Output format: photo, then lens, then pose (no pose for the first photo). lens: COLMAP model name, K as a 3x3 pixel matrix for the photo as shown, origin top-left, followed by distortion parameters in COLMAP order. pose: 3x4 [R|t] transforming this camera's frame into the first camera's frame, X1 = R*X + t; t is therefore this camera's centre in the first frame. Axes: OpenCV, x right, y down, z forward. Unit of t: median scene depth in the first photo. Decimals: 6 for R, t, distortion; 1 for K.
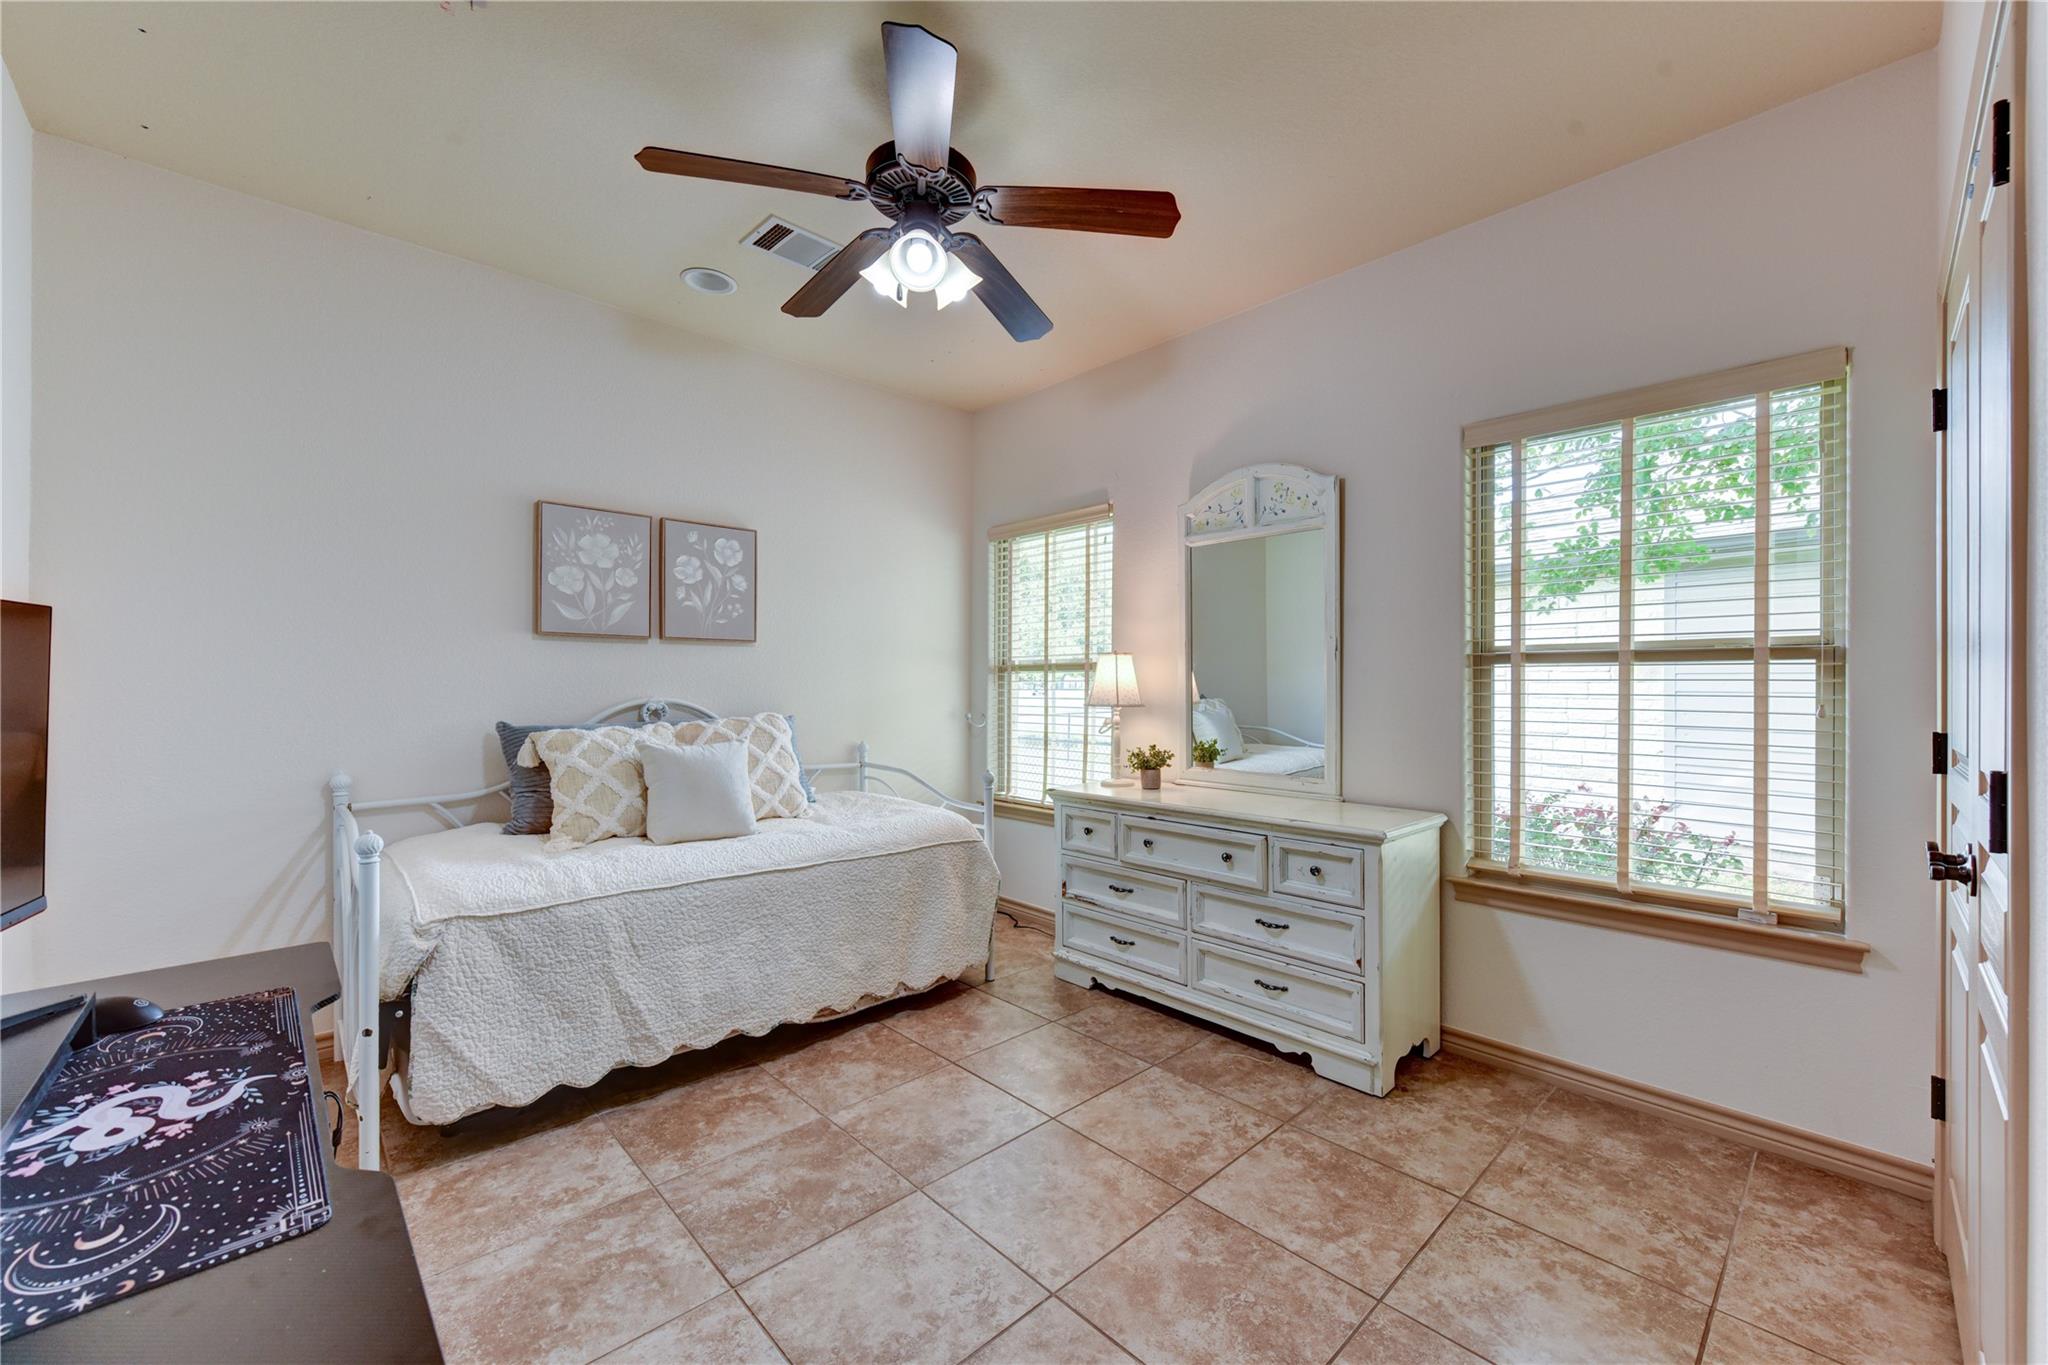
lens RADIAL K [[802.4, 0, 1037.3], [0, 802.4, 679.9], [0, 0, 1]] dist [0.006576, -0.002573]
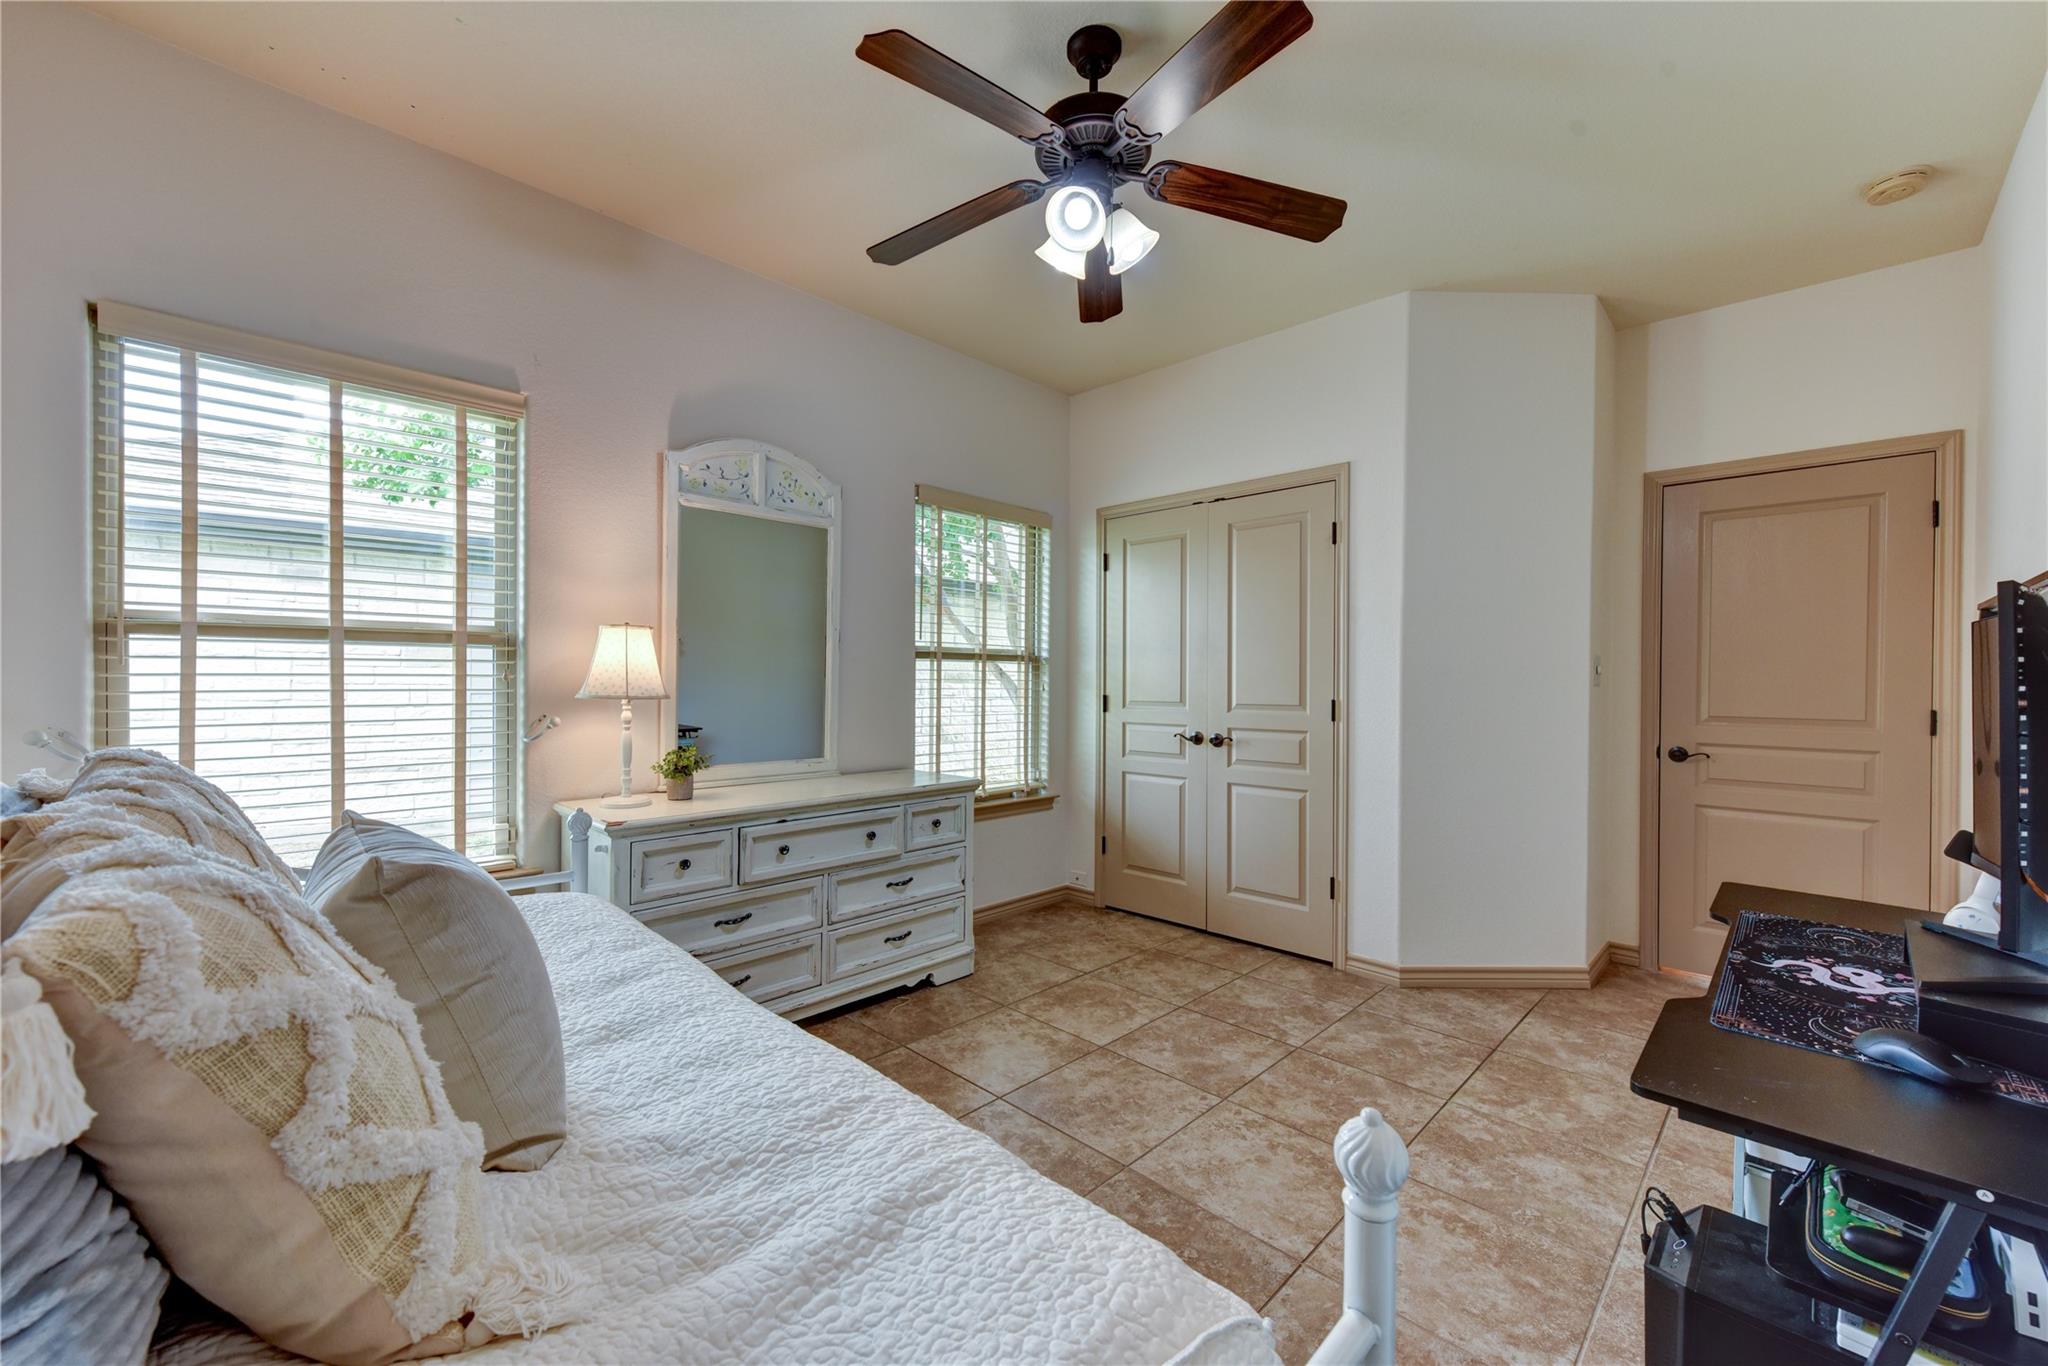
lens RADIAL K [[802.4, 0, 1035.7], [0, 802.4, 680.6], [0, 0, 1]] dist [0.006576, -0.002573]
pose [[-0.031179, -0.007881, 0.999483, -0.875070], [-0.016990, 0.999829, 0.007354, 0.006665], [-0.999369, -0.016752, -0.031307, 0.872989]]
